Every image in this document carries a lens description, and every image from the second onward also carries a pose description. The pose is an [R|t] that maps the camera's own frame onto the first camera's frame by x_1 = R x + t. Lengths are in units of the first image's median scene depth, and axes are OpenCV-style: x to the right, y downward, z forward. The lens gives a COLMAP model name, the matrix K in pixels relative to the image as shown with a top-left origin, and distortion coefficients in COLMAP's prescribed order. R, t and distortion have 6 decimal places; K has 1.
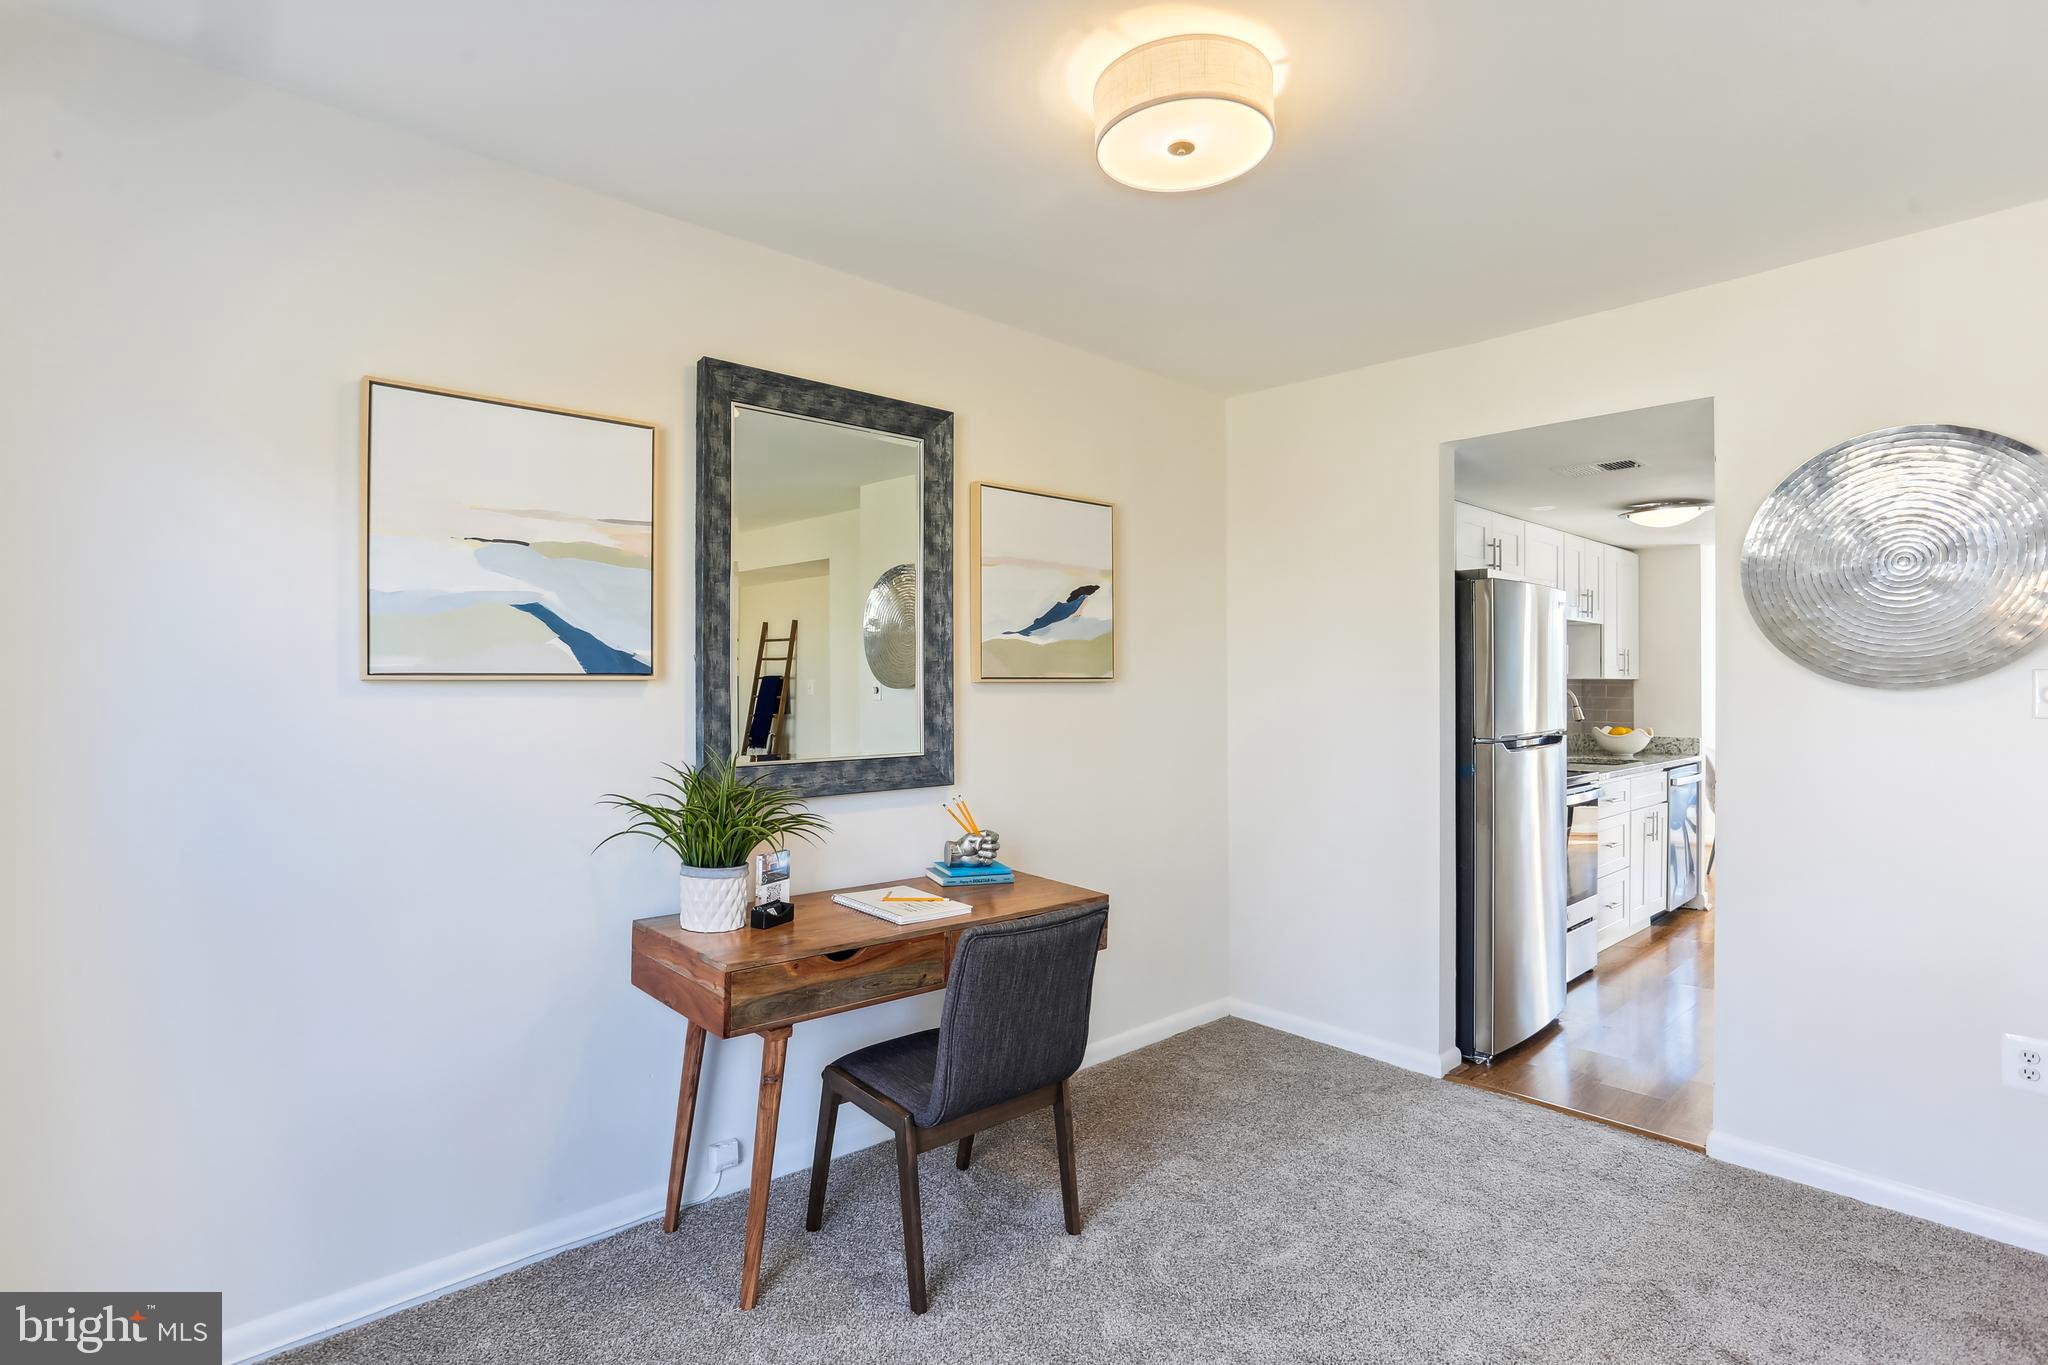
lens RADIAL K [[1013.9, 0, 1003.0], [0, 1013.9, 679.5], [0, 0, 1]] dist [-0.023201, 0.001847]
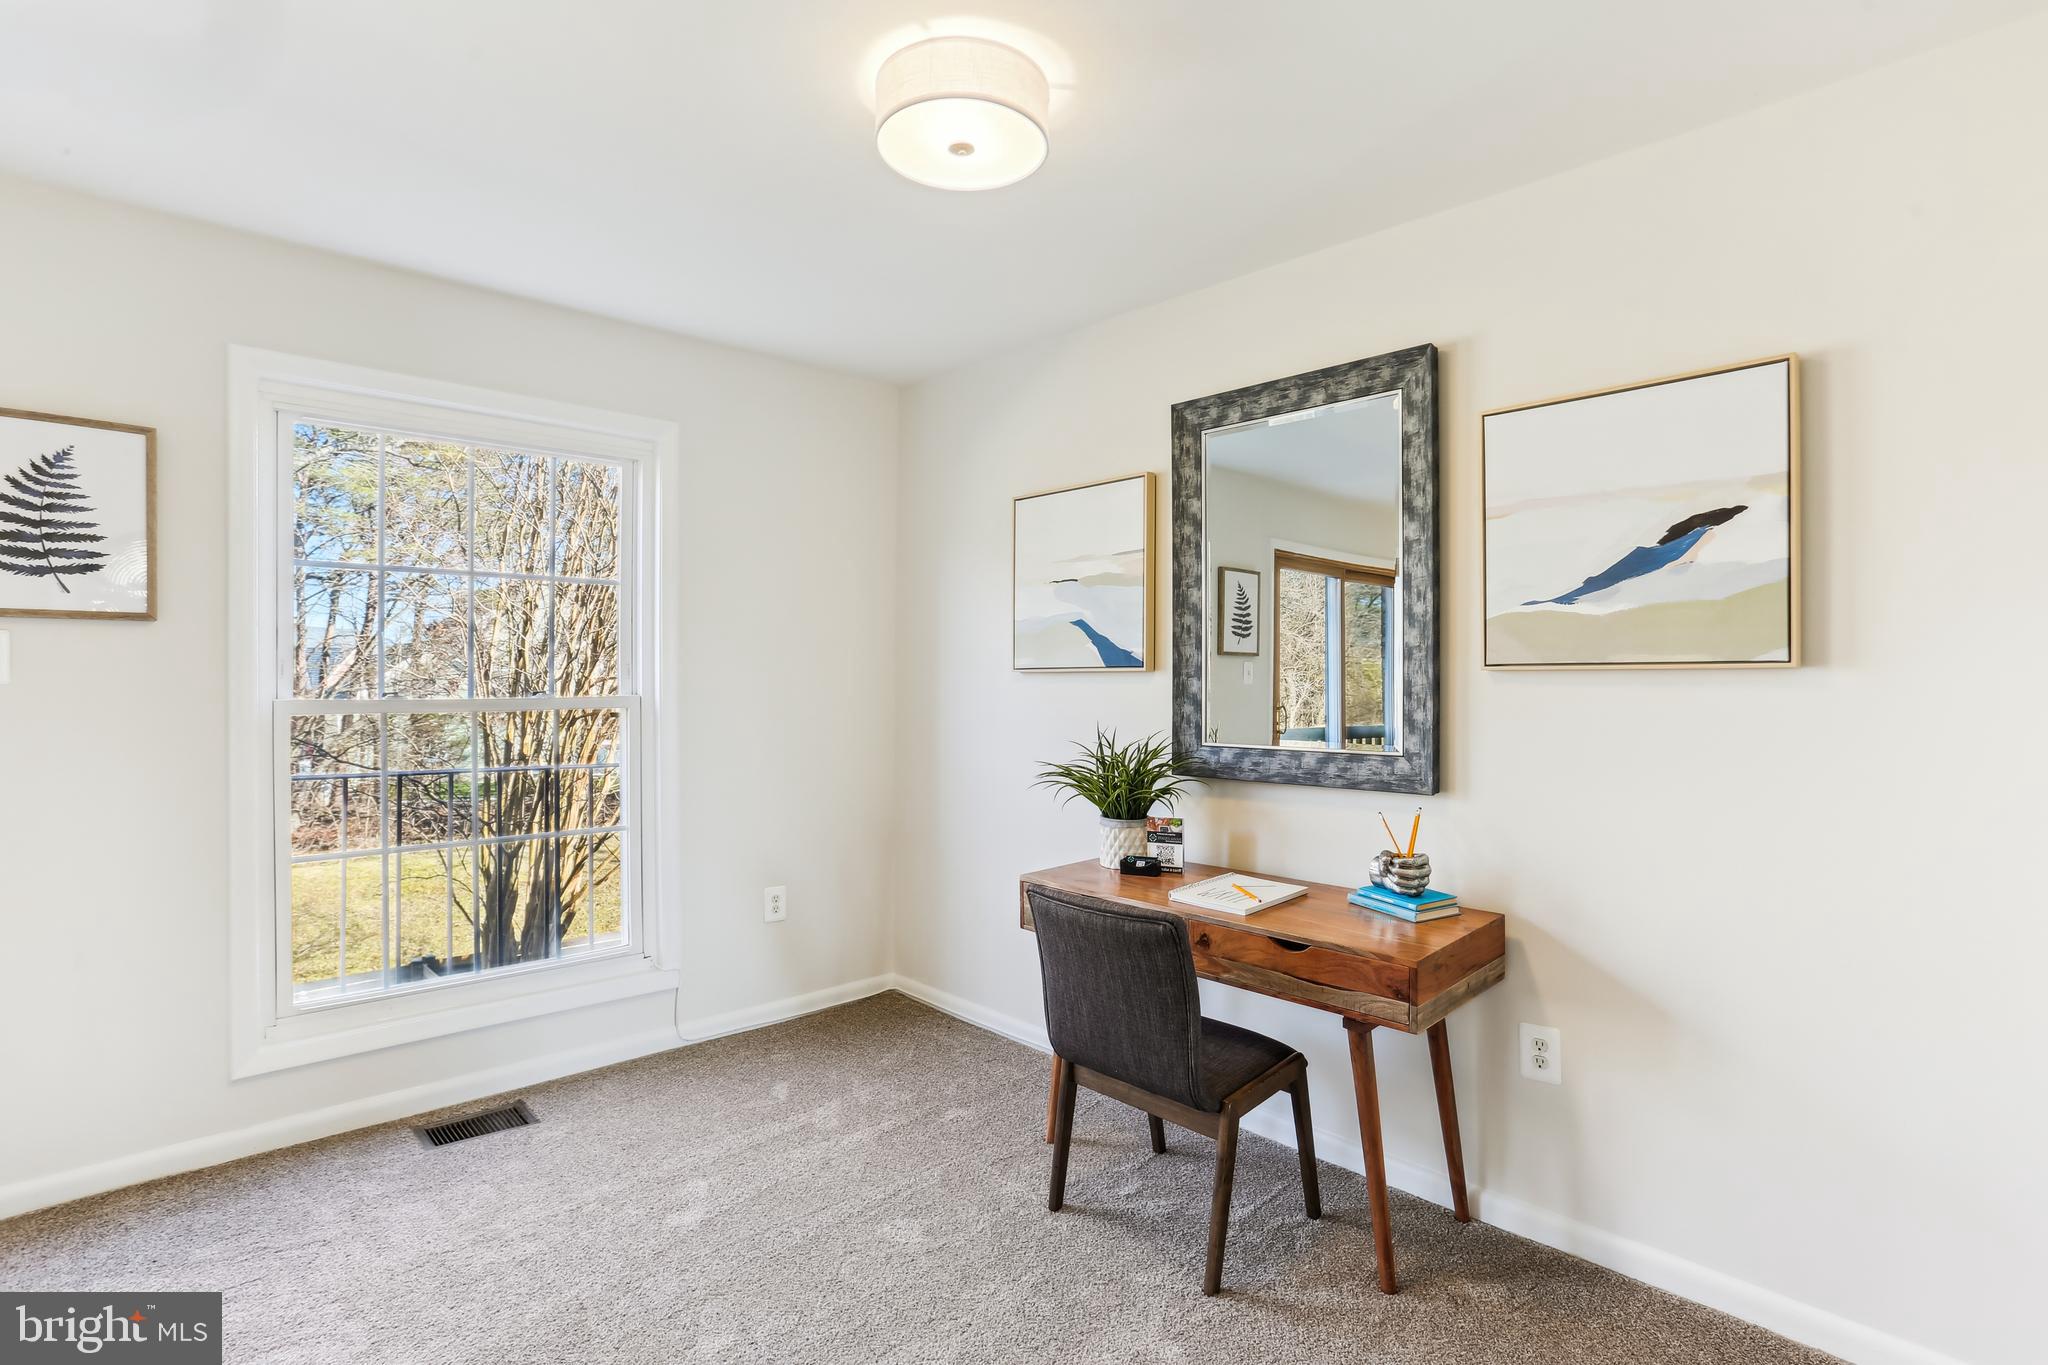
lens RADIAL K [[1013.9, 0, 1003.0], [0, 1013.9, 679.5], [0, 0, 1]] dist [-0.023201, 0.001847]
pose [[0.042567, -0.004539, -0.999083, 0.854886], [-0.000070, 0.999990, -0.004546, 0.015364], [0.999094, 0.000263, 0.042566, 0.699871]]
